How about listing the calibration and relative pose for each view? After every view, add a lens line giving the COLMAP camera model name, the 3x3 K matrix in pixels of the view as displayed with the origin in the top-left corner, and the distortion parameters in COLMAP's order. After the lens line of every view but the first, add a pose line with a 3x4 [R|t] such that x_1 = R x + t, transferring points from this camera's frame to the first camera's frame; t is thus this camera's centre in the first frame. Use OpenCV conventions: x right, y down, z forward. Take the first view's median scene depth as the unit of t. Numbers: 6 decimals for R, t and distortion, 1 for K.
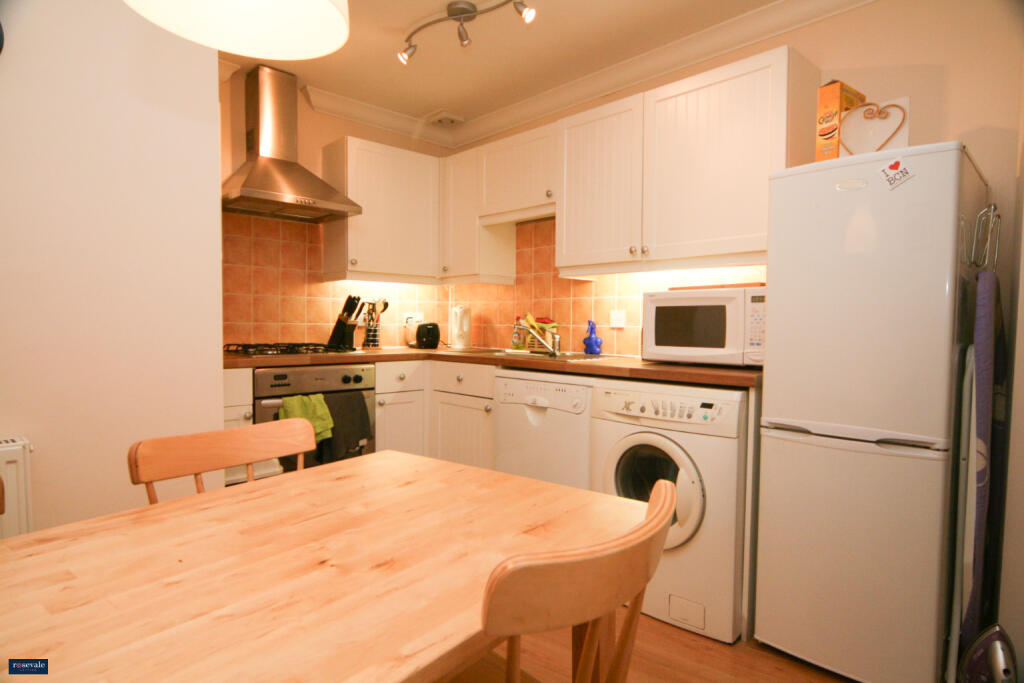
lens RADIAL K [[577.2, 0, 511.7], [0, 577.2, 351.9], [0, 0, 1]] dist [-0.004635, 0.000761]
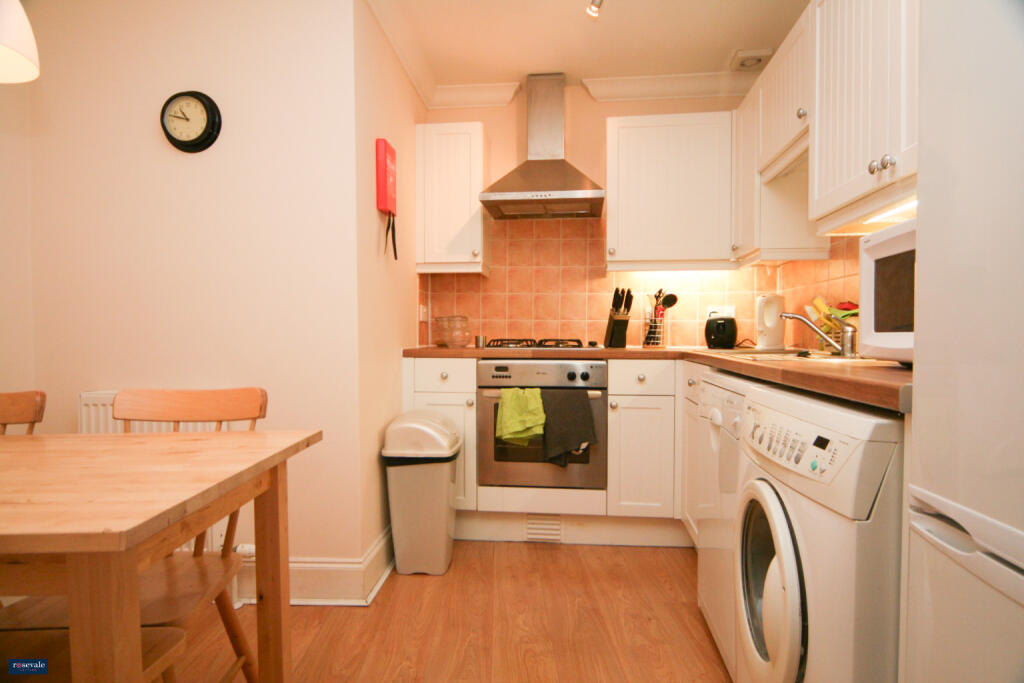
lens RADIAL K [[577.2, 0, 511.7], [0, 577.2, 351.9], [0, 0, 1]] dist [-0.004635, 0.000761]
pose [[0.634225, 0.015432, -0.772994, 0.363285], [-0.033235, 0.999421, -0.007317, 0.017910], [0.772434, 0.030331, 0.634371, 0.312559]]
